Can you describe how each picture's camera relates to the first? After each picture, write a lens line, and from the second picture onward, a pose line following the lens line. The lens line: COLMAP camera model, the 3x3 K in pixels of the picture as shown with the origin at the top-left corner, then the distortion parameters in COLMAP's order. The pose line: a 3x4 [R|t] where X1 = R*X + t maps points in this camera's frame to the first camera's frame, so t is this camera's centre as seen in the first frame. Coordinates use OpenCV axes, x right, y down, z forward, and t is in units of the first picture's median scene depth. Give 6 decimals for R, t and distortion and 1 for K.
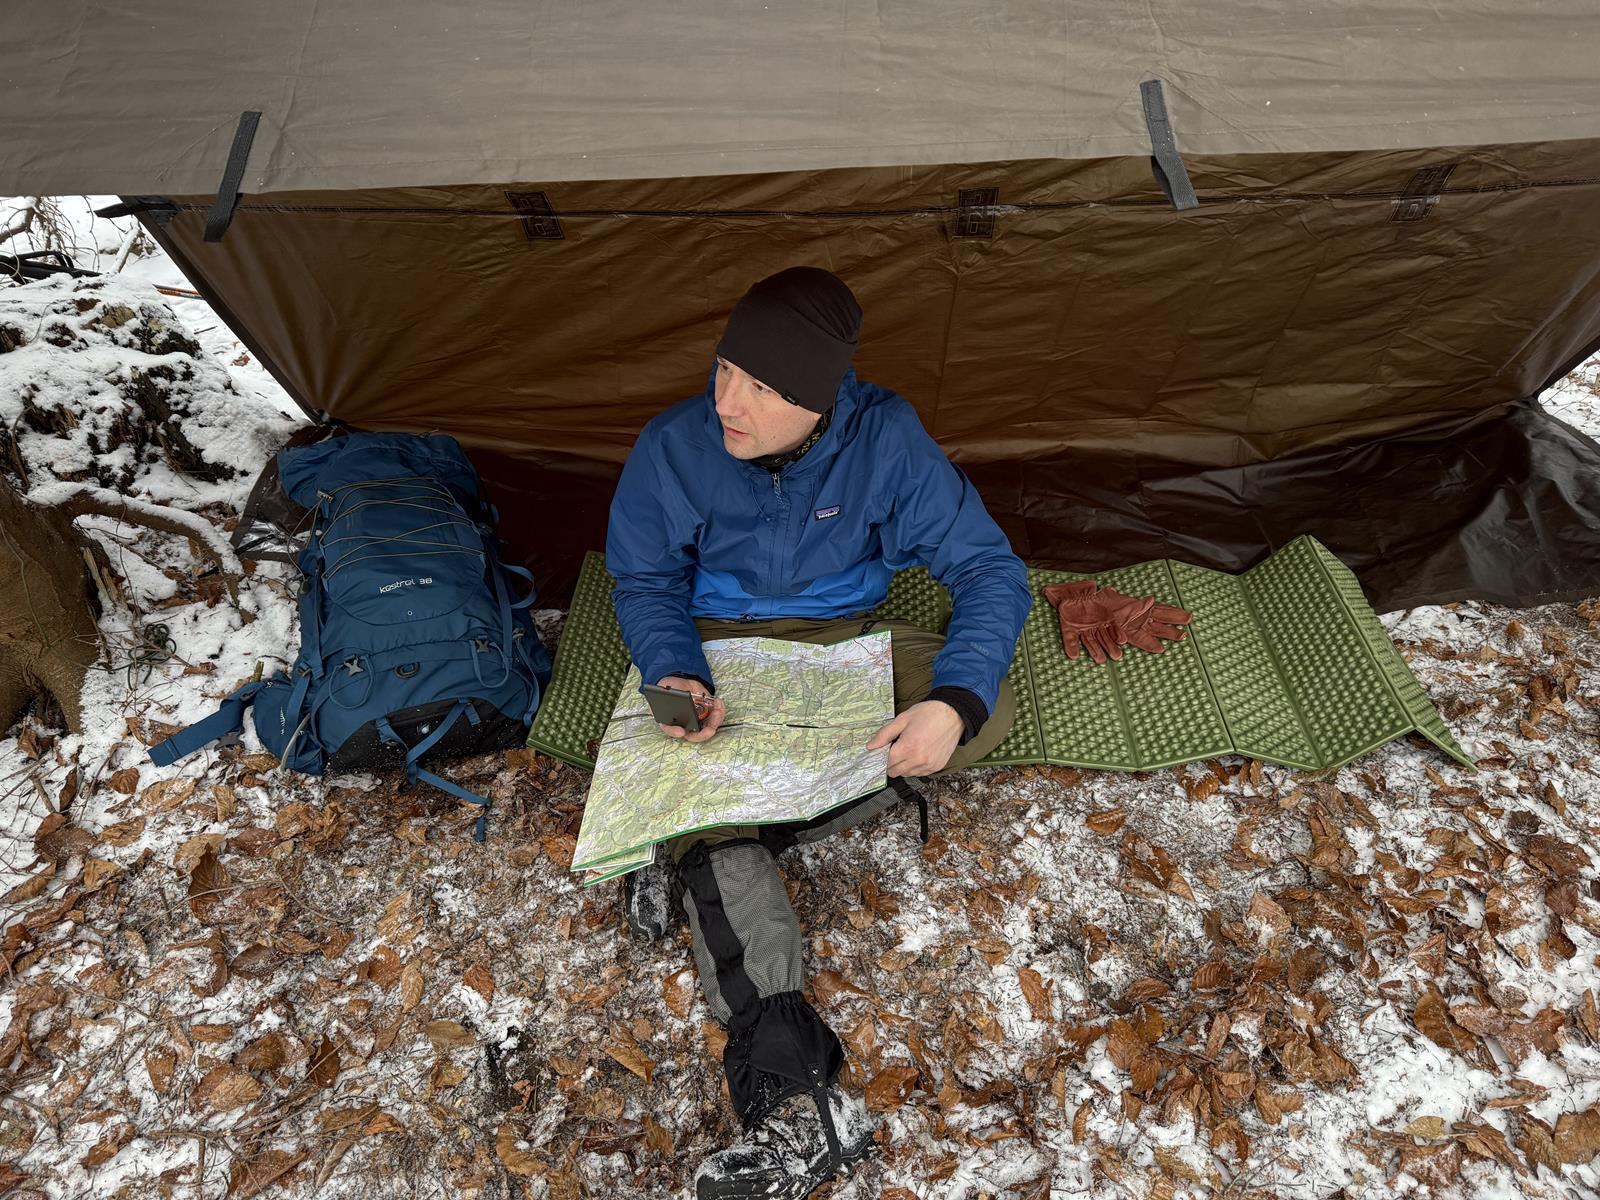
lens RADIAL K [[1098.0, 0, 813.6], [0, 1098.0, 601.4], [0, 0, 1]] dist [0.008776, -0.002088]
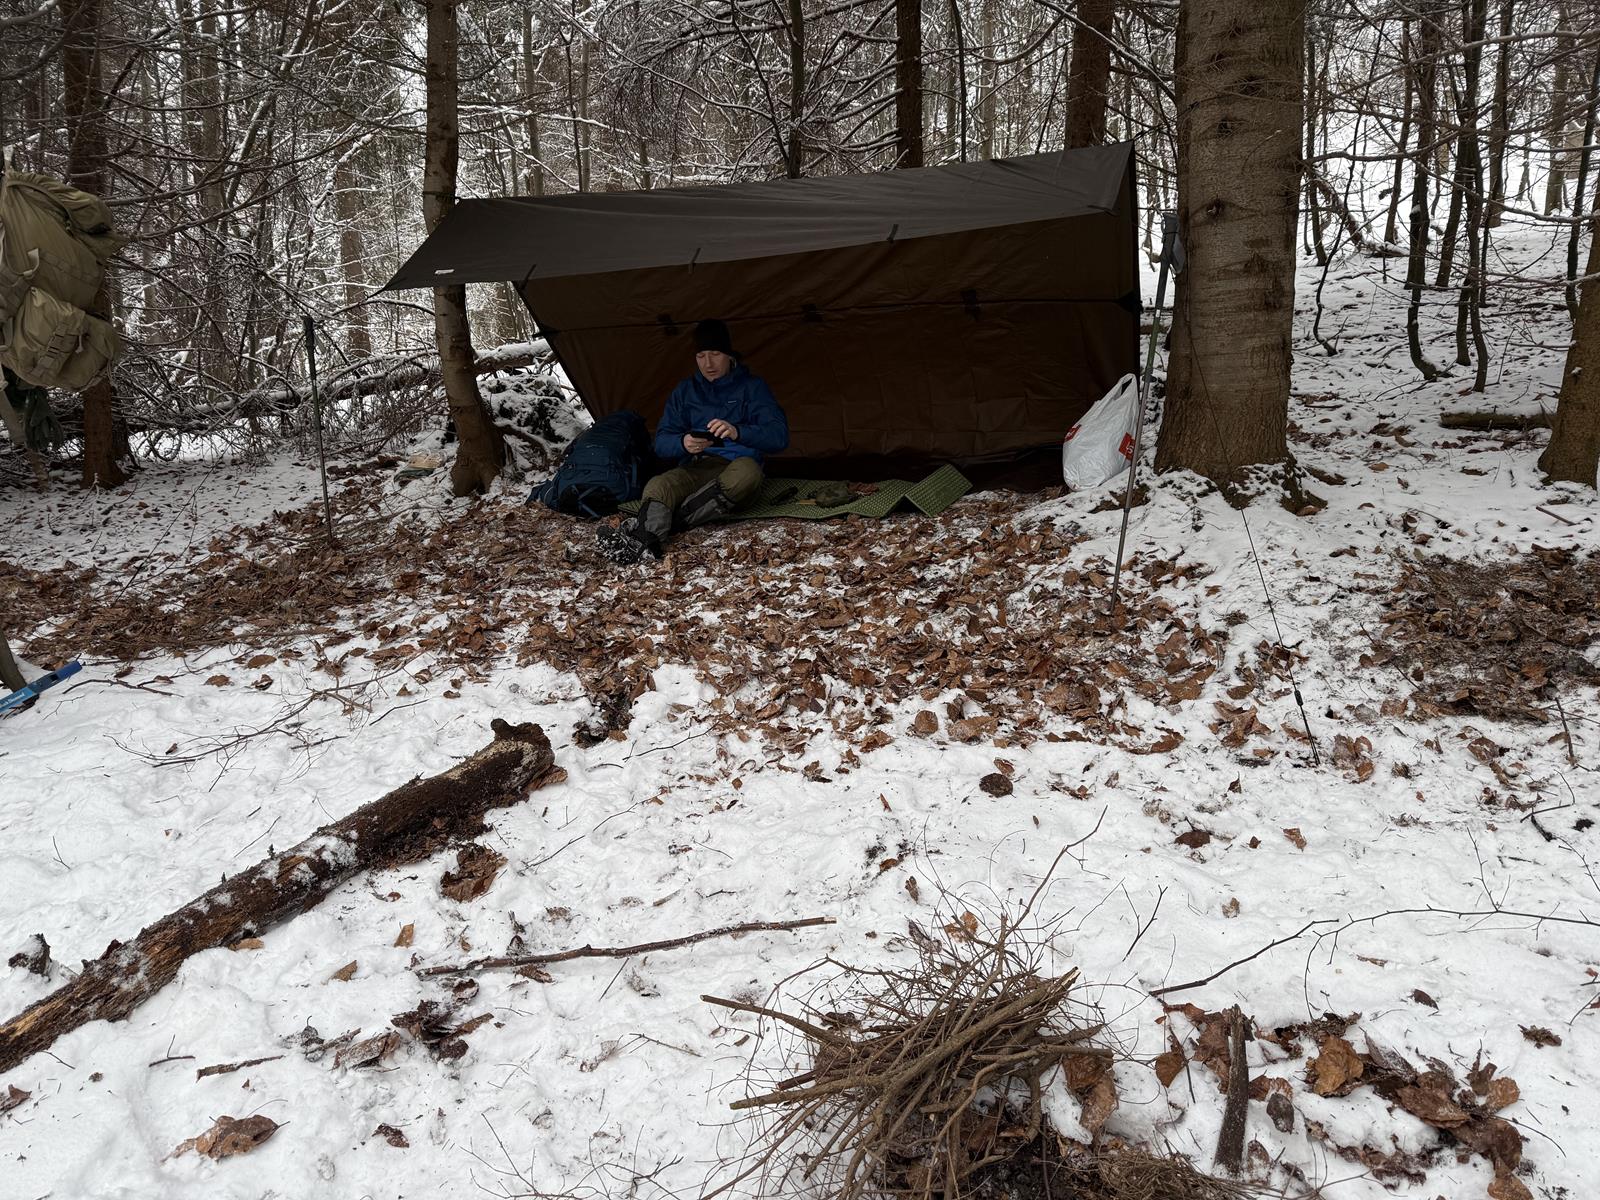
lens RADIAL K [[1089.8, 0, 800.0], [0, 1089.8, 600.0], [0, 0, 1]] dist [0.163104, -0.252100]
pose [[0.923720, 0.064485, -0.377602, 1.251360], [-0.160550, 0.960147, -0.228781, 0.956674], [0.347801, 0.271953, 0.897260, -1.289205]]
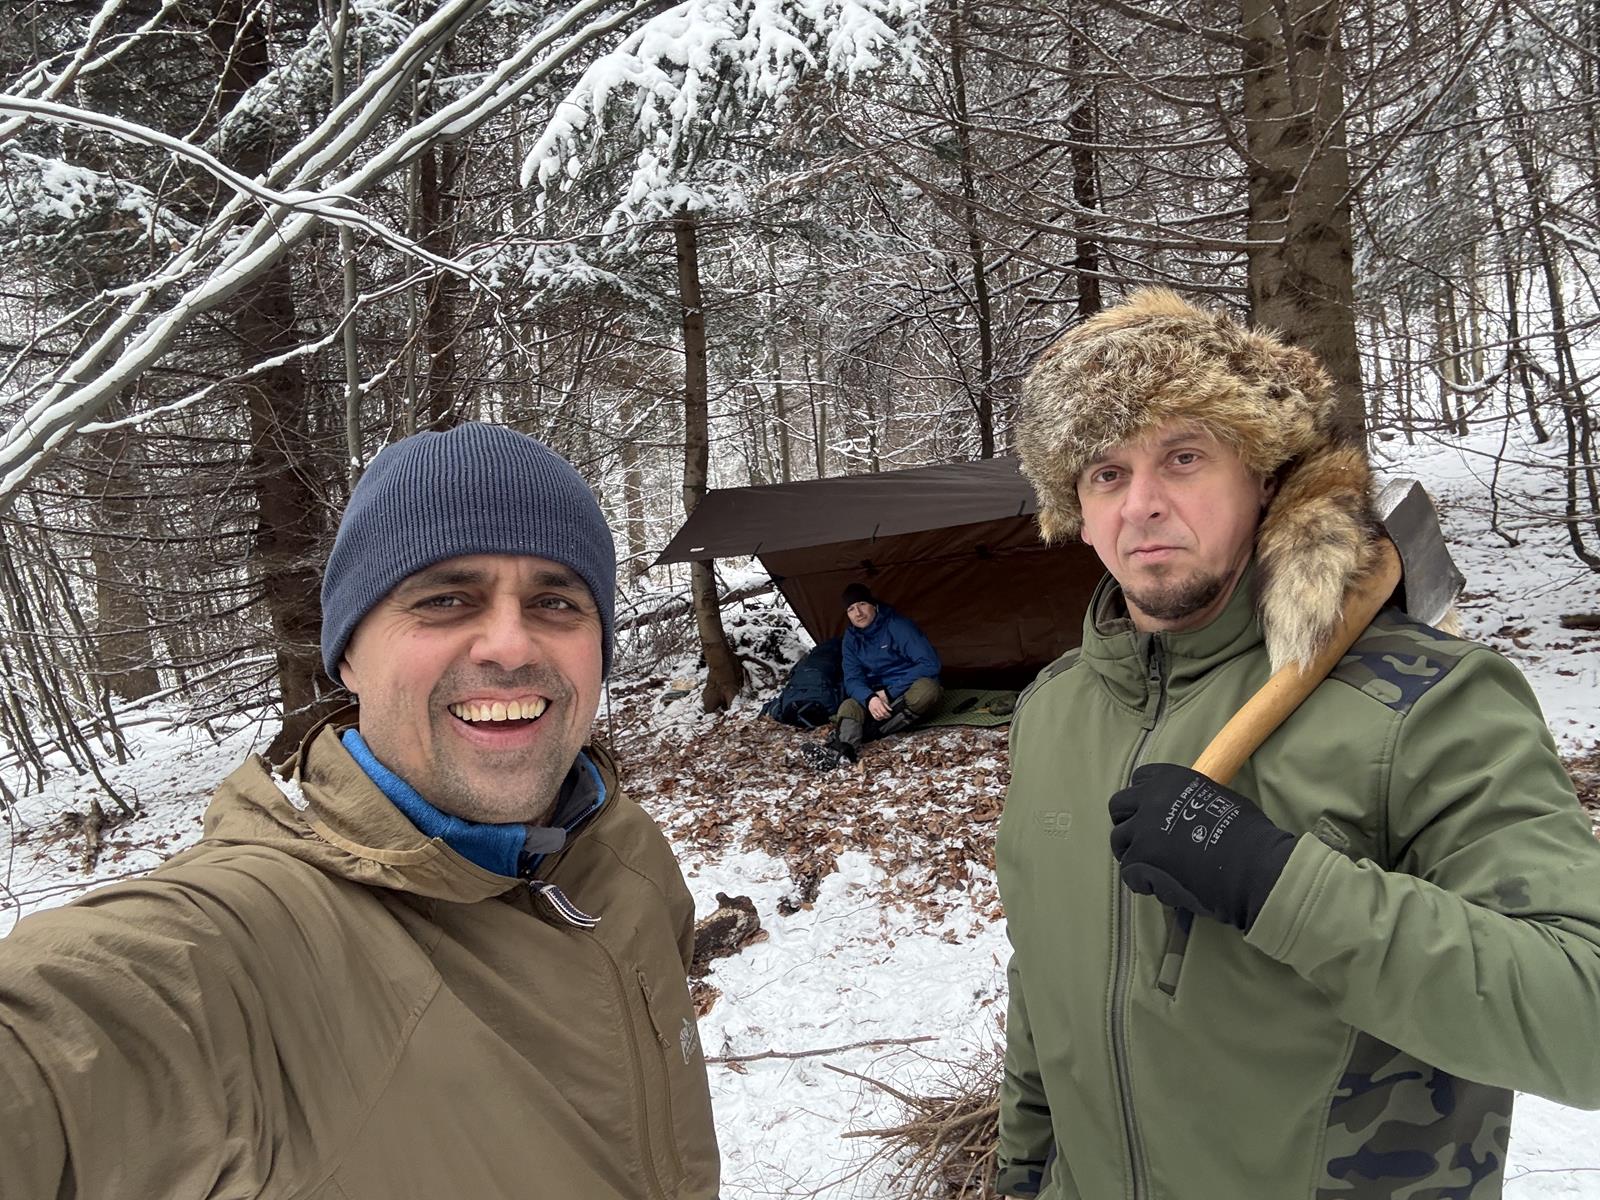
lens RADIAL K [[1067.1, 0, 811.3], [0, 1067.1, 593.5], [0, 0, 1]] dist [0.050802, -0.095679]
pose [[0.820768, -0.049046, -0.569152, 1.626990], [-0.192491, 0.914299, -0.356377, 1.005950], [0.537854, 0.402060, 0.740987, -1.667217]]
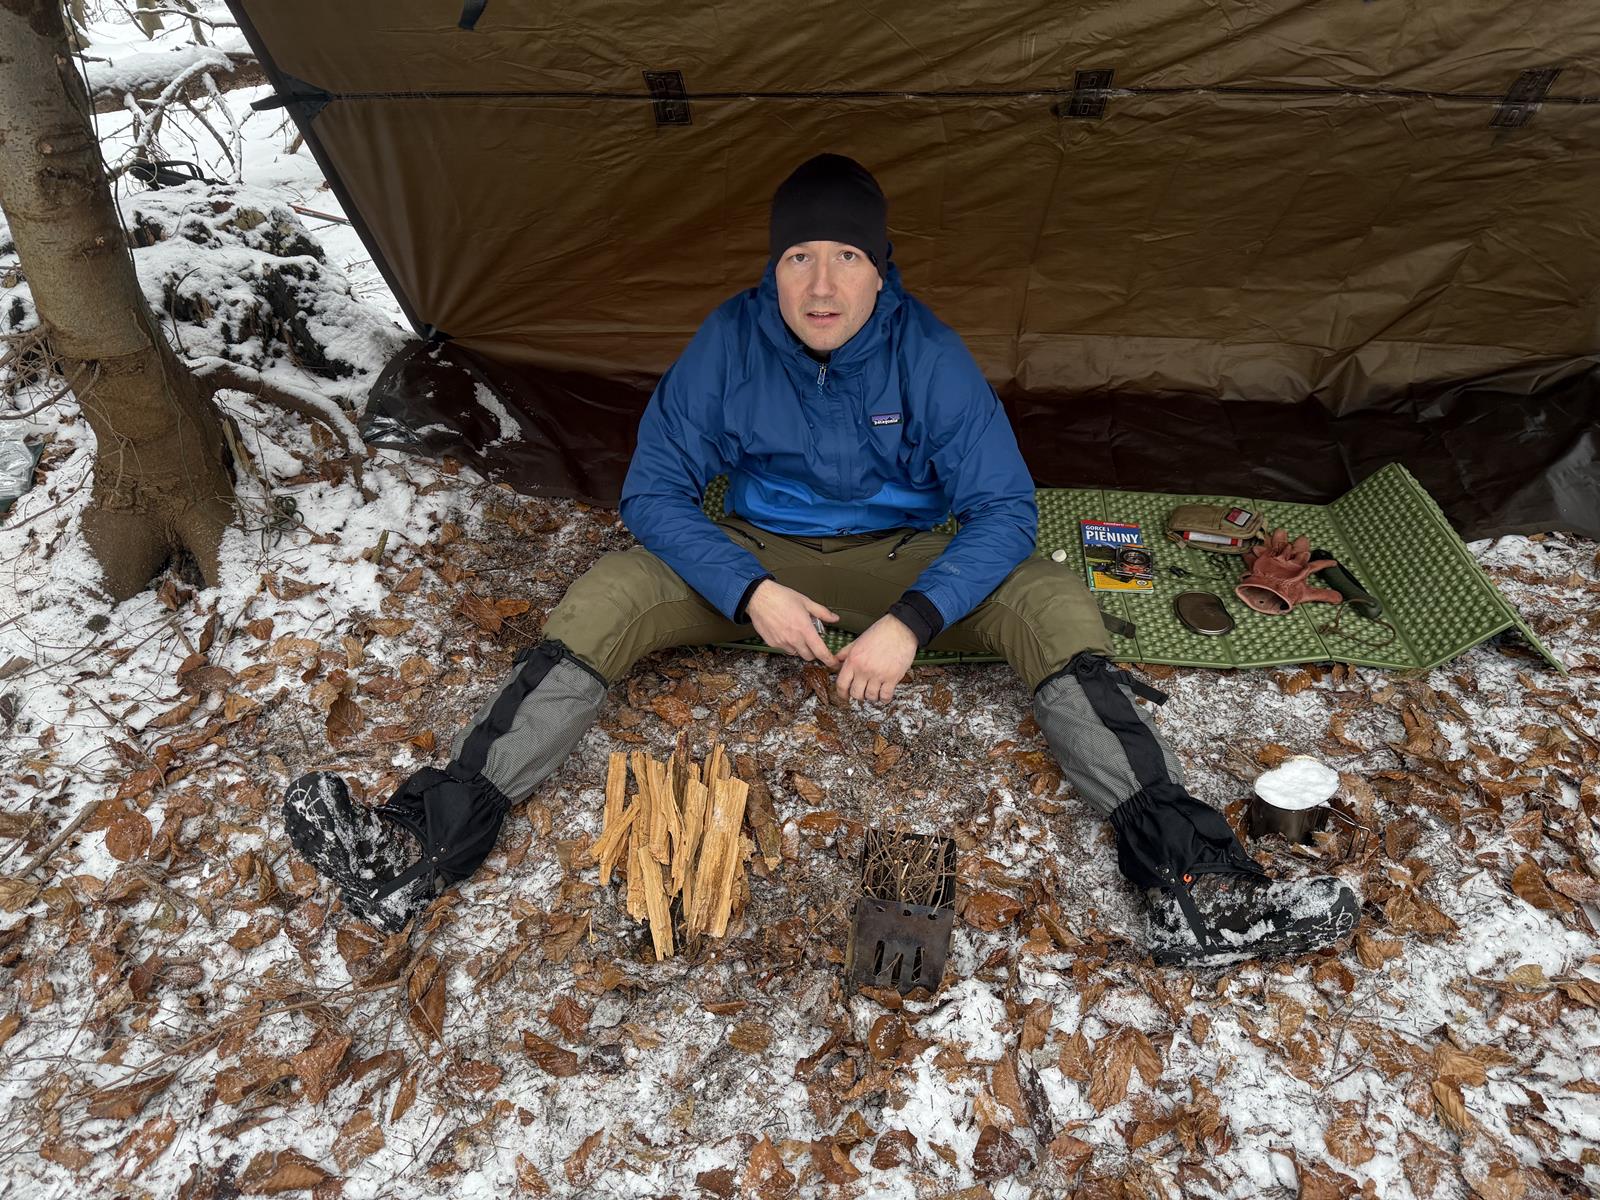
lens RADIAL K [[1098.0, 0, 813.6], [0, 1098.0, 601.4], [0, 0, 1]] dist [0.008776, -0.002088]
pose [[0.998814, 0.041767, -0.025010, -0.073221], [-0.042181, 0.998978, -0.016257, 0.131848], [0.024305, 0.017292, 0.999555, -0.036794]]
